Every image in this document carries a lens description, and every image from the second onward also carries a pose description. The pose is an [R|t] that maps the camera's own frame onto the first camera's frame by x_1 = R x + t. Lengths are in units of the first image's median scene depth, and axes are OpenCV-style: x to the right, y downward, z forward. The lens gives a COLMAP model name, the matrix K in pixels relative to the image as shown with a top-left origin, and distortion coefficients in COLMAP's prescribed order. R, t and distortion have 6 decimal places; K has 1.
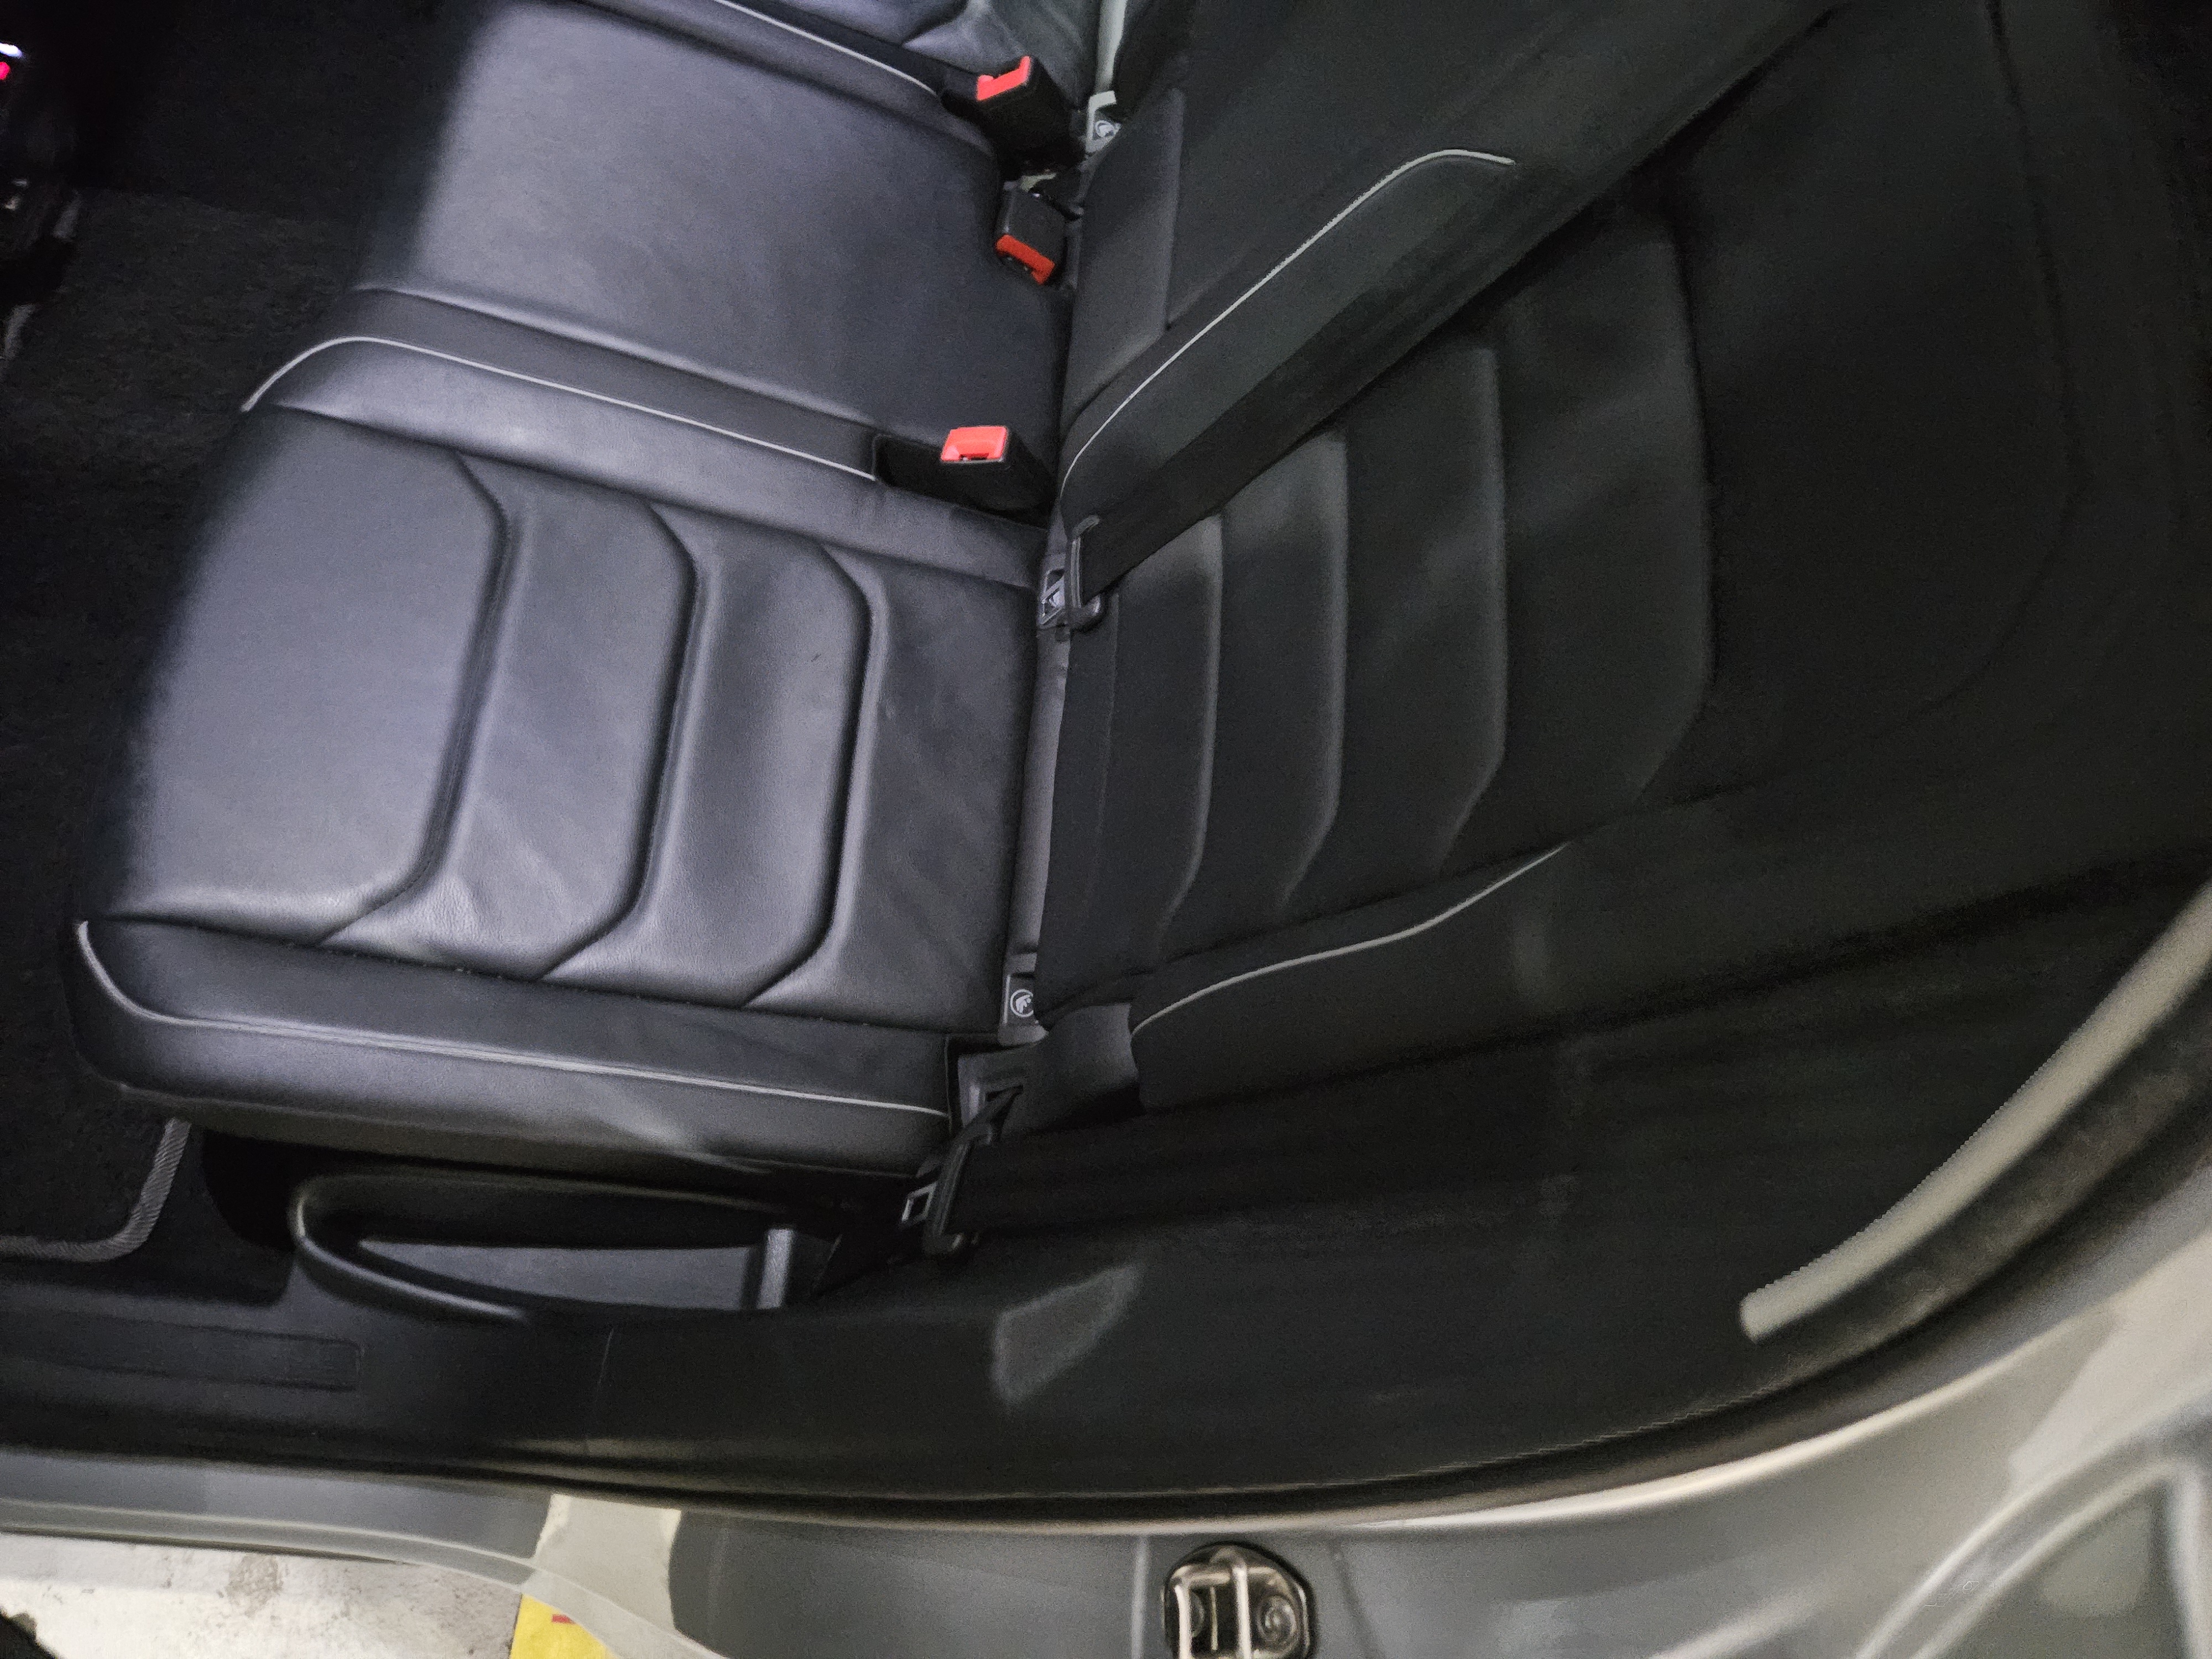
lens RADIAL K [[1493.0, 0, 1101.9], [0, 1493.0, 853.3], [0, 0, 1]] dist [0.060895, -0.064820]
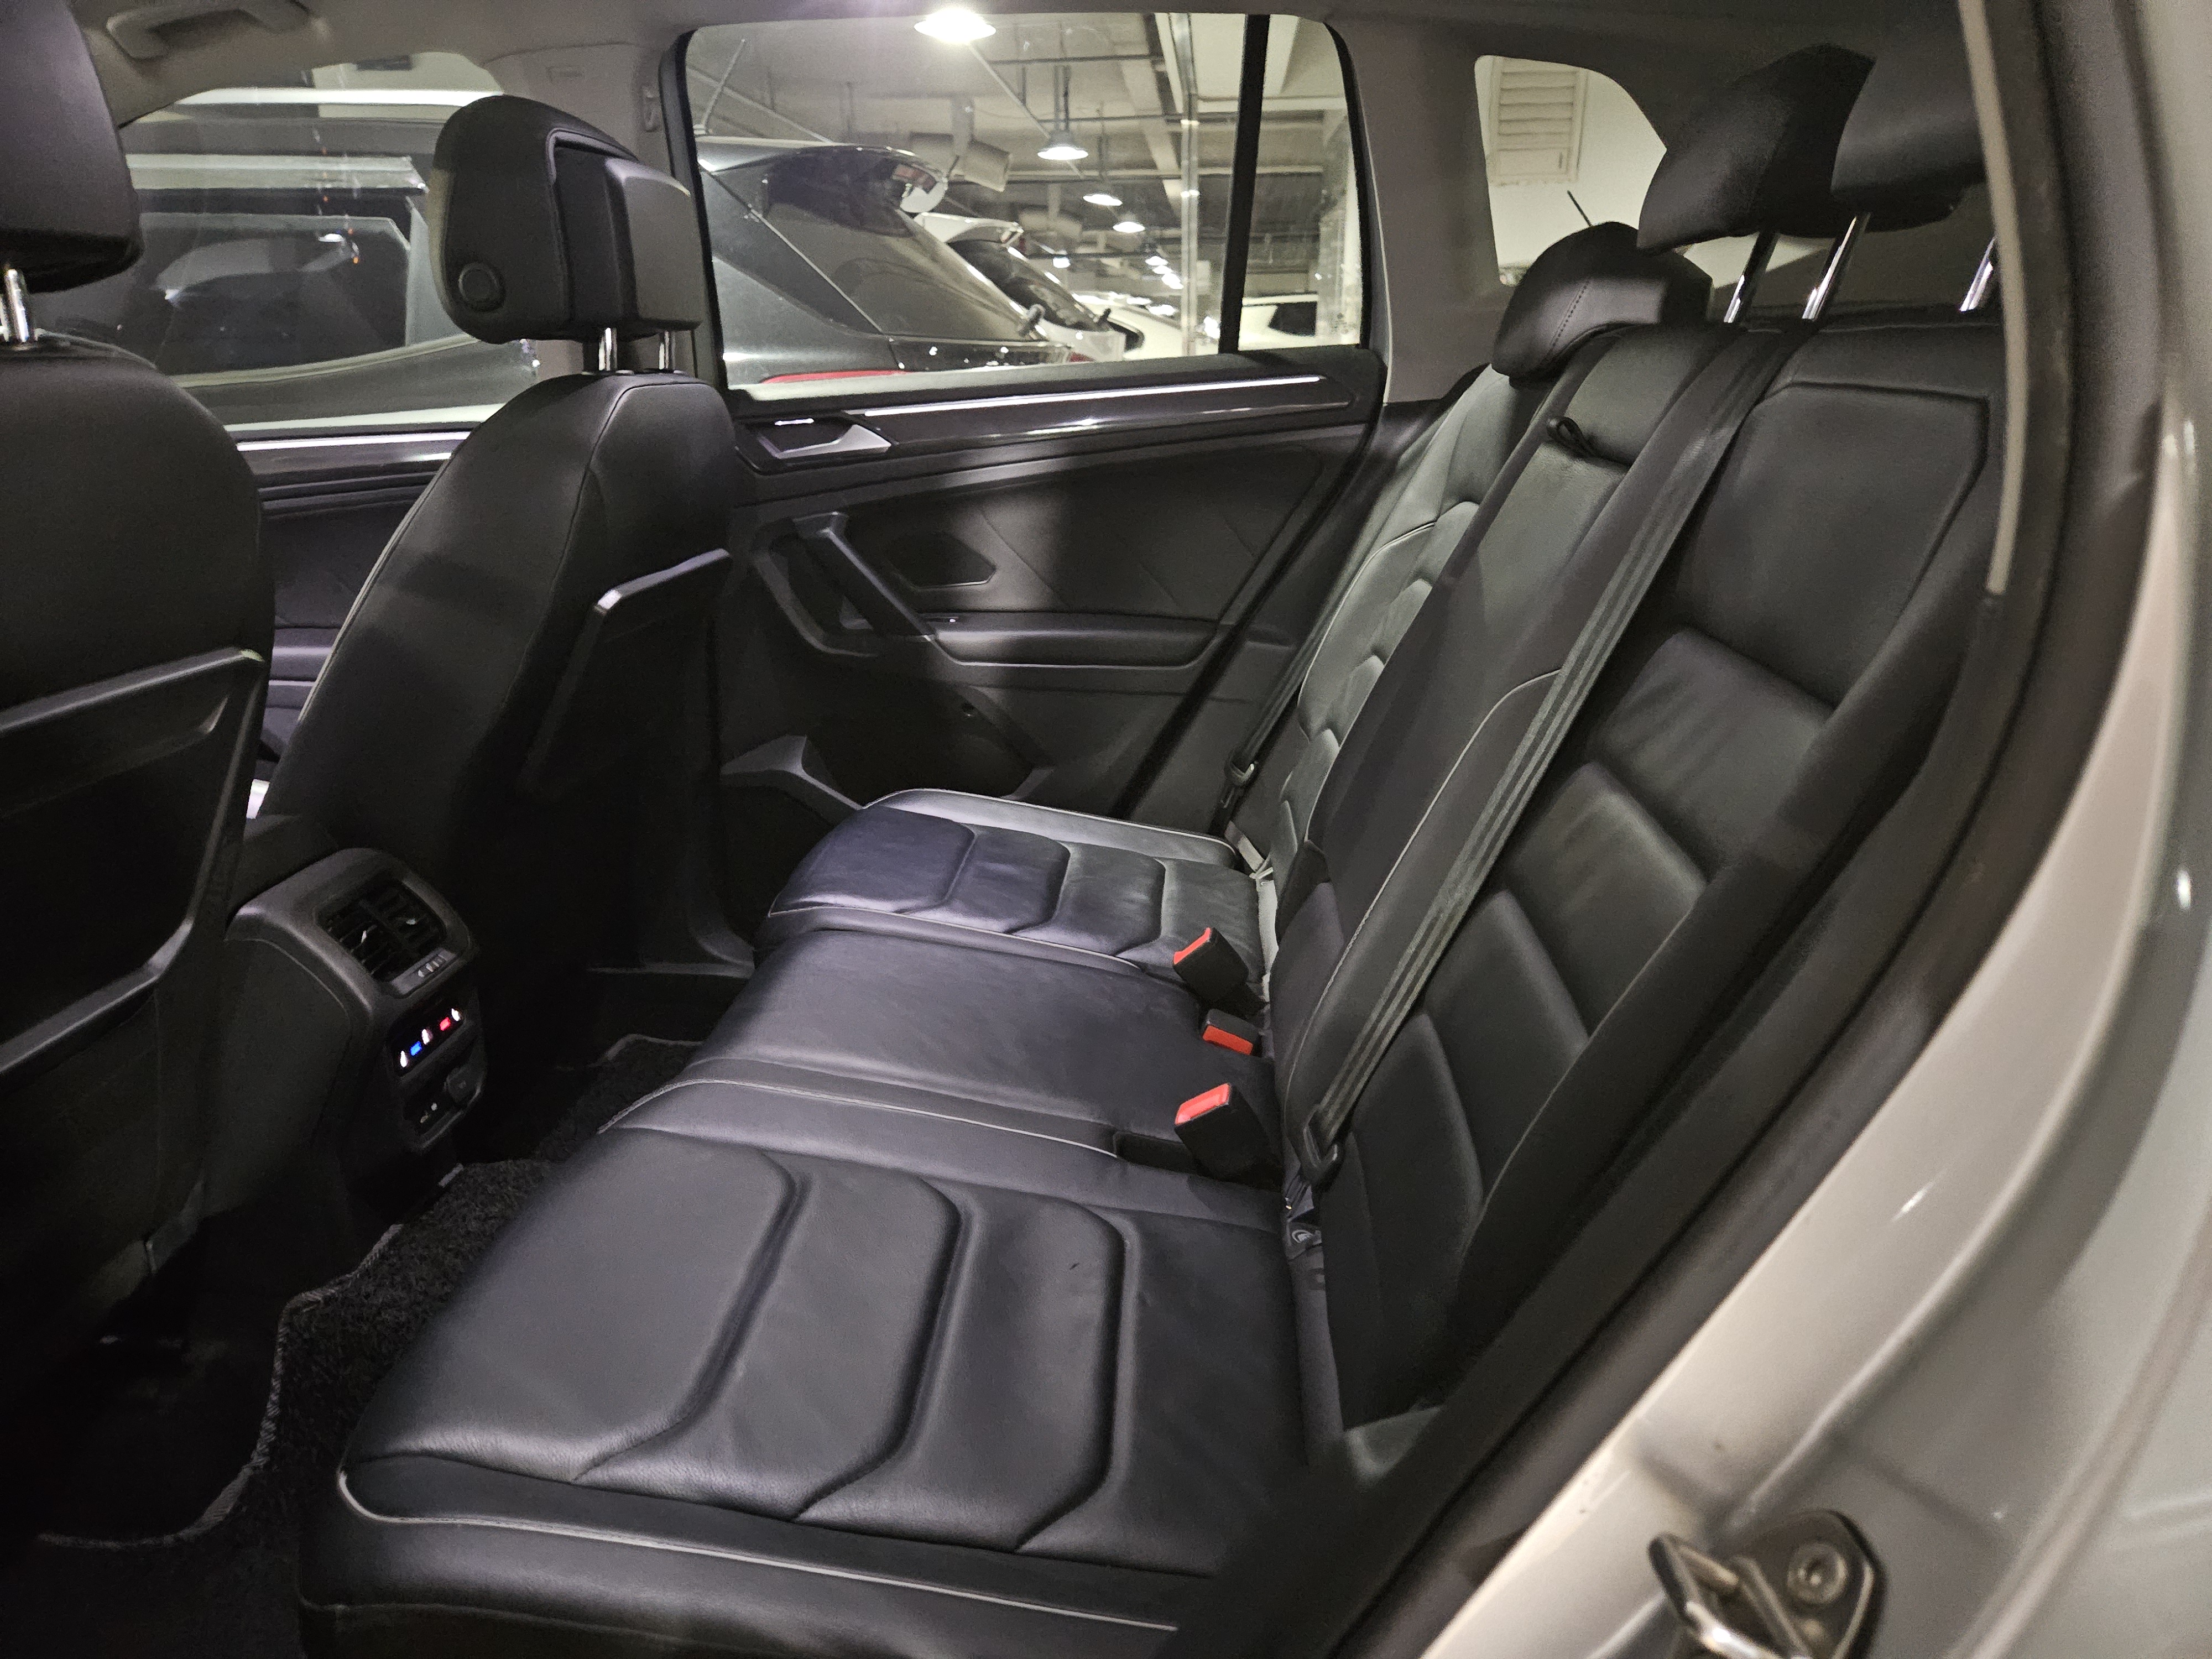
lens RADIAL K [[1534.2, 0, 1100.6], [0, 1534.2, 864.1], [0, 0, 1]] dist [0.038918, -0.041692]
pose [[0.982224, -0.181864, -0.046494, -0.075869], [0.071093, 0.589646, -0.804527, 0.553921], [0.173730, 0.786920, 0.592094, 0.172642]]
